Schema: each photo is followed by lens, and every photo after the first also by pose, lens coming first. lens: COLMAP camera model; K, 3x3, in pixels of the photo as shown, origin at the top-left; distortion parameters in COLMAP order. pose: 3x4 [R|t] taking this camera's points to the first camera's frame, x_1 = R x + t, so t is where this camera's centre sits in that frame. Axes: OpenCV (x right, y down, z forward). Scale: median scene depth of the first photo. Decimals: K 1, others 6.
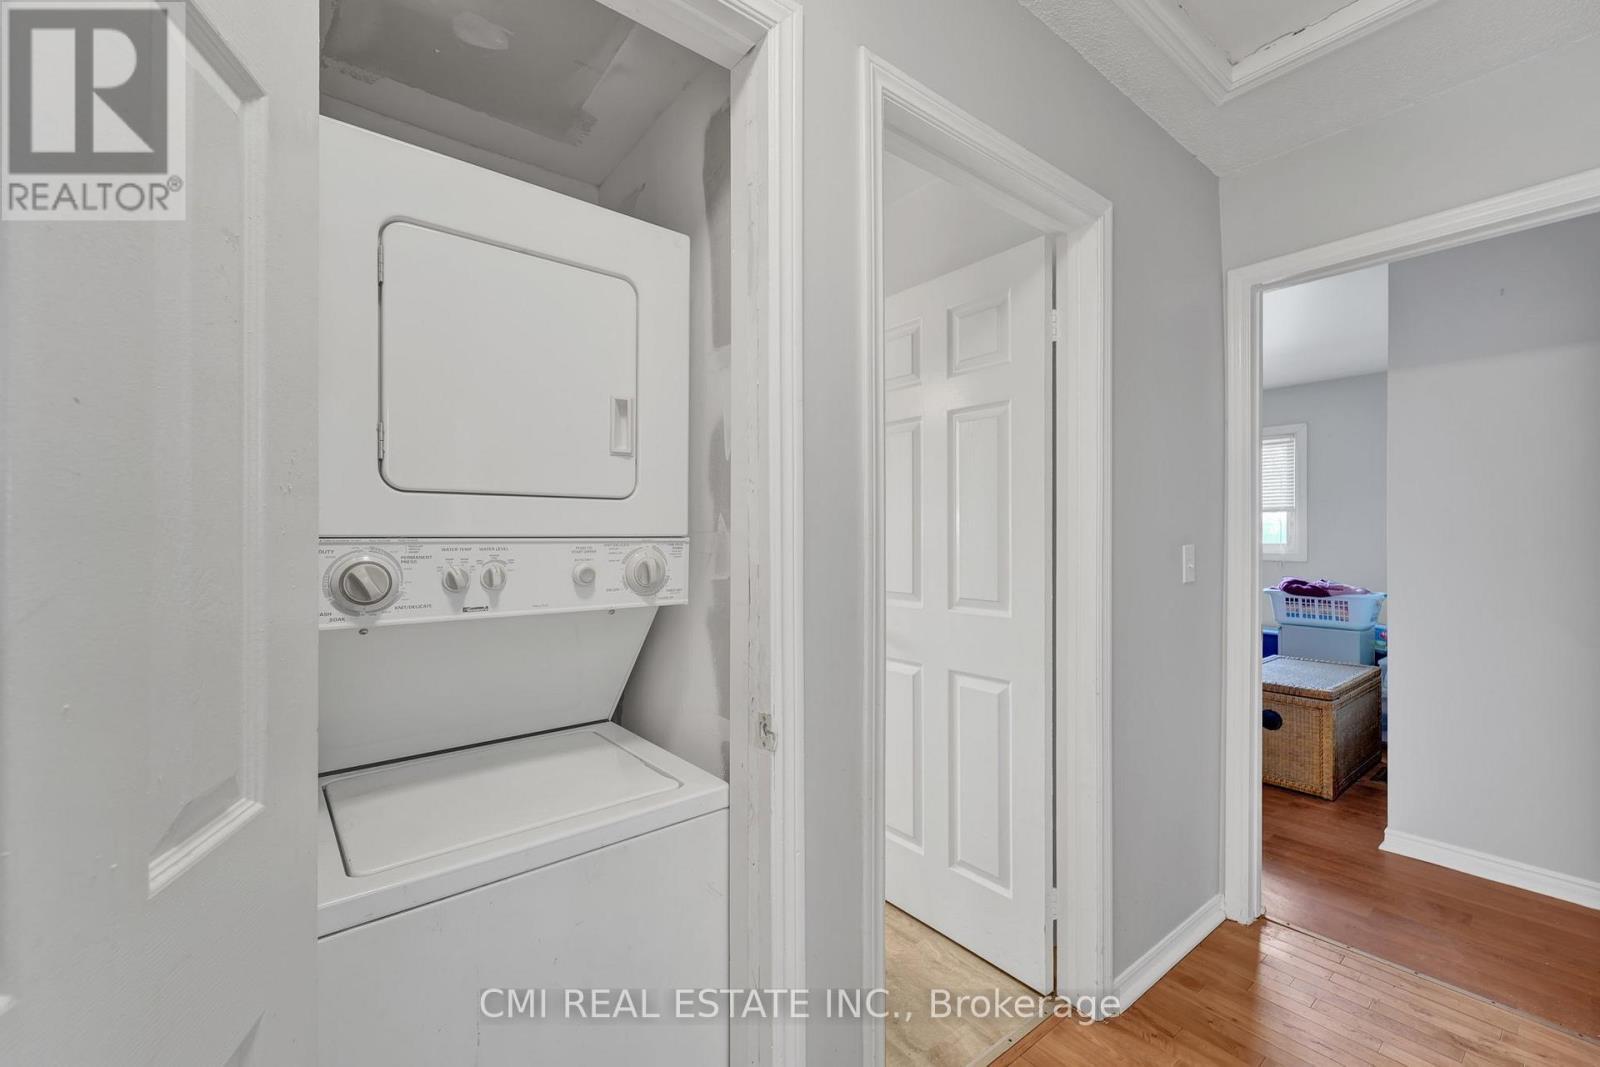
lens RADIAL K [[652.2, 0, 804.2], [0, 652.2, 536.9], [0, 0, 1]] dist [-0.000975, 0.000404]
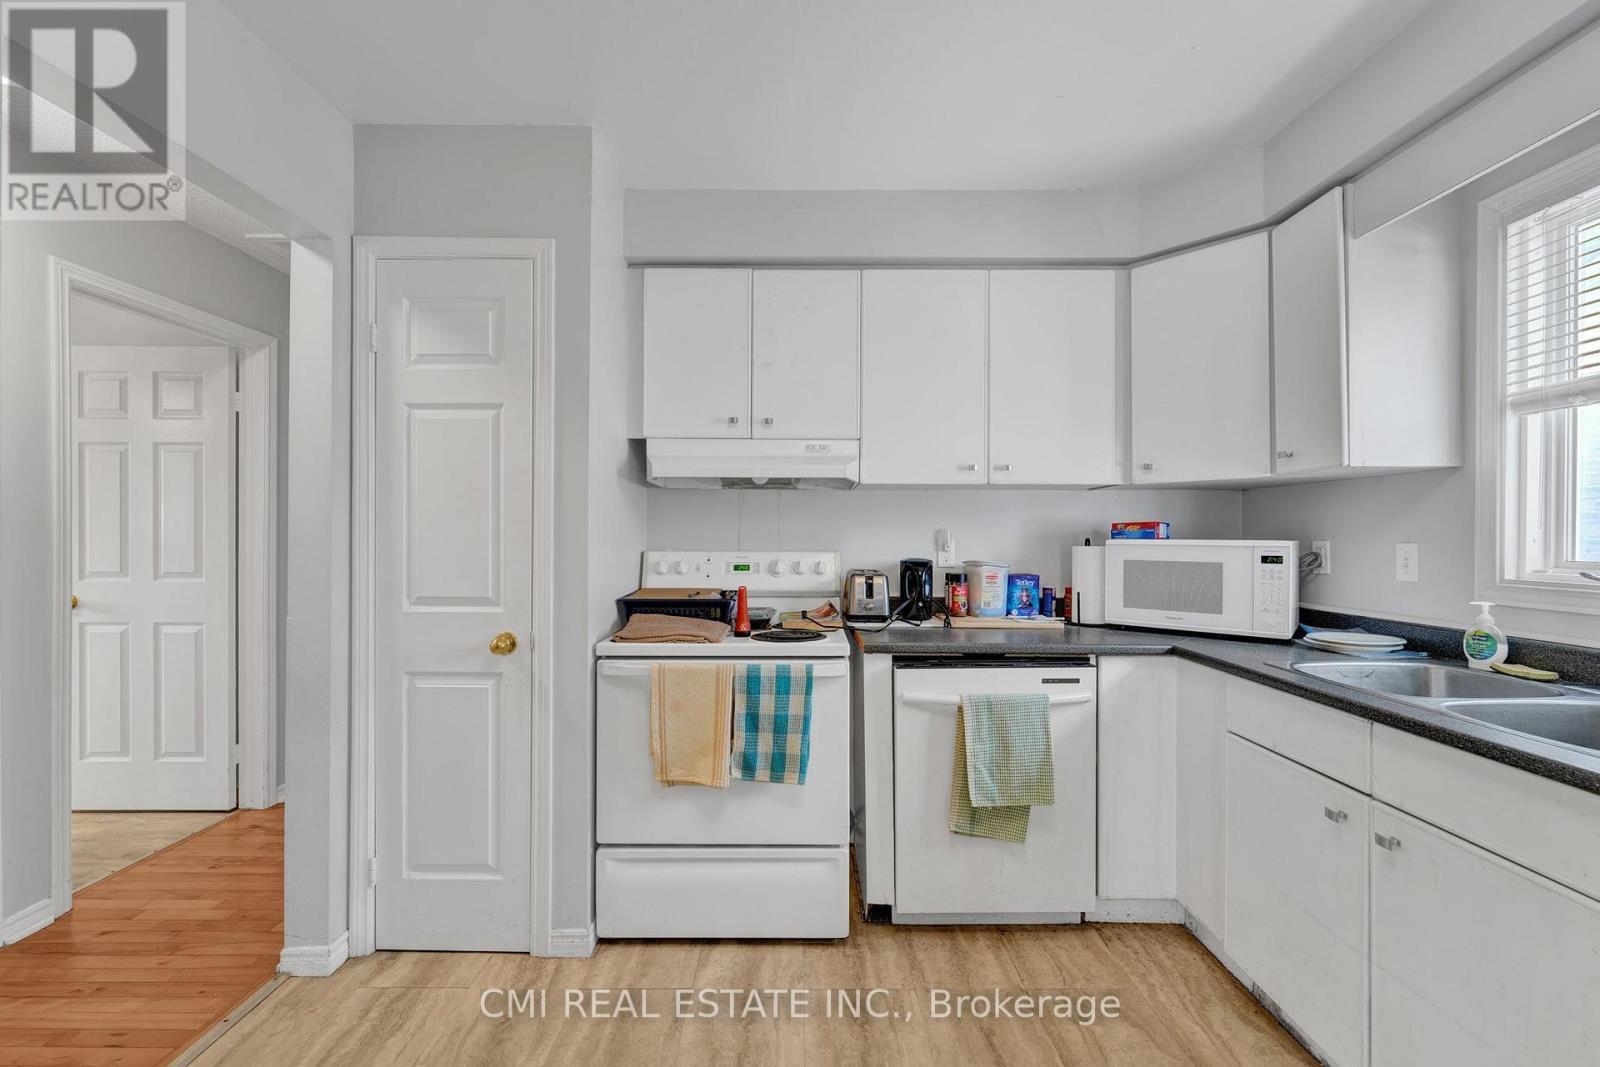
lens RADIAL K [[652.2, 0, 797.6], [0, 652.2, 537.3], [0, 0, 1]] dist [-0.000975, 0.000404]
pose [[0.620612, 0.000534, 0.784118, -0.025798], [-0.004798, 0.999984, 0.003116, 0.004568], [-0.784104, -0.005696, 0.620604, -1.062417]]
